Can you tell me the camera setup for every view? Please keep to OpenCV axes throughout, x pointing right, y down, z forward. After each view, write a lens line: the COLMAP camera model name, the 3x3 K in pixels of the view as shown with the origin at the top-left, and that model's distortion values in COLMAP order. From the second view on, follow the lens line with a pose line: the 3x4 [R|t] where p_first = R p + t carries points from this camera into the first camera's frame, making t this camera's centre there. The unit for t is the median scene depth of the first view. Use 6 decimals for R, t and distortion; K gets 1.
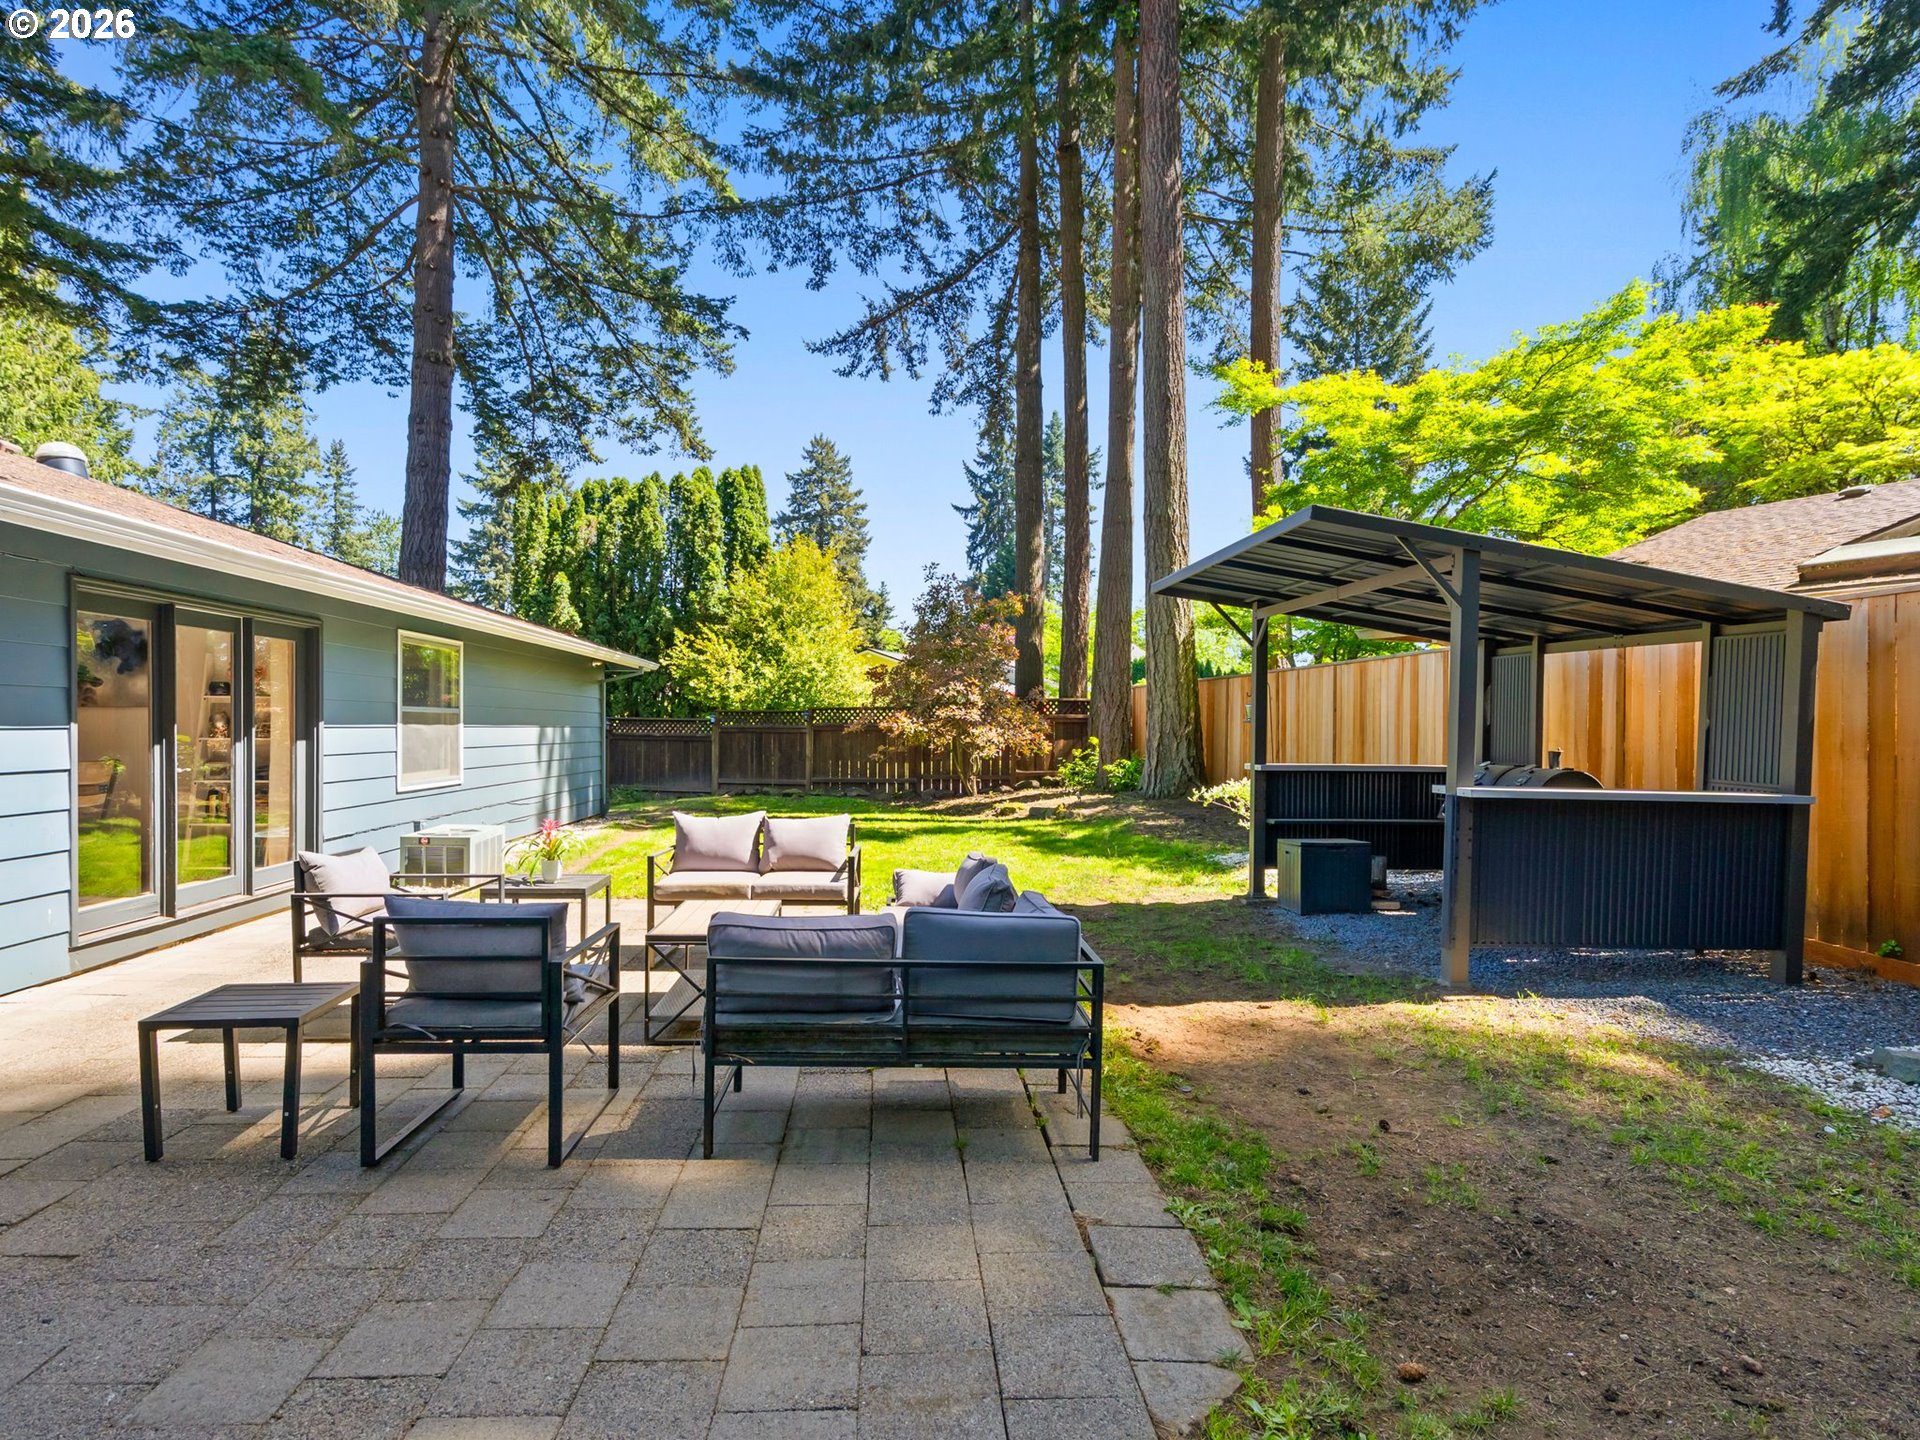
lens RADIAL K [[1194.7, 0, 960.0], [0, 1194.7, 720.0], [0, 0, 1]] dist [-0.004939, 0.004986]
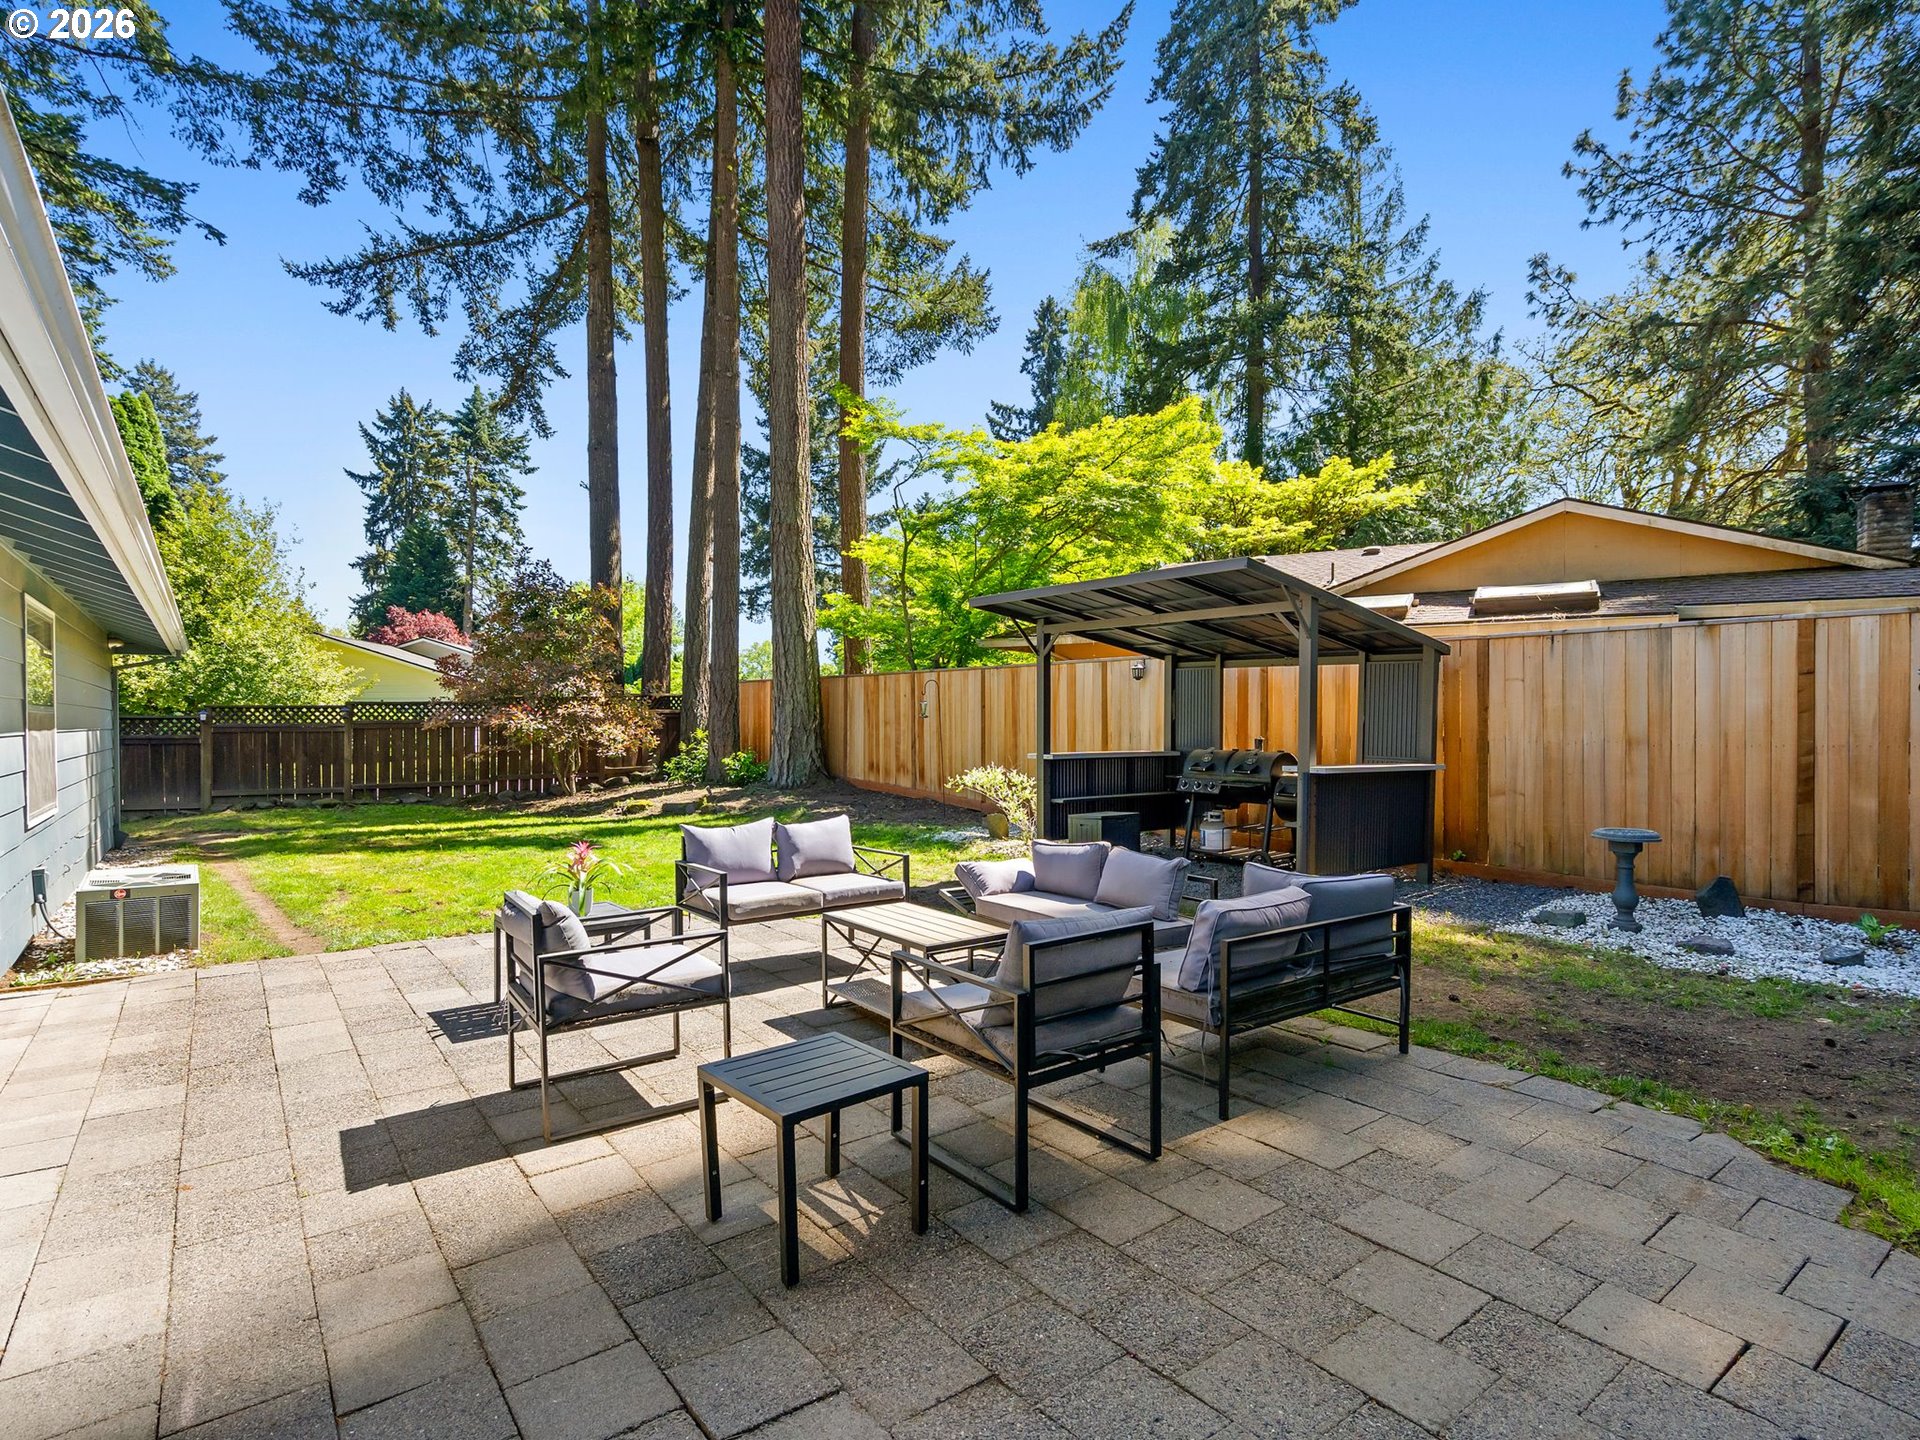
lens RADIAL K [[1136.8, 0, 960.0], [0, 1136.8, 720.0], [0, 0, 1]] dist [-0.002003, 0.002920]
pose [[0.768799, -0.009409, 0.639421, -0.289836], [0.002665, 0.999930, 0.011510, -0.005616], [-0.639485, -0.007145, 0.768771, 0.091789]]
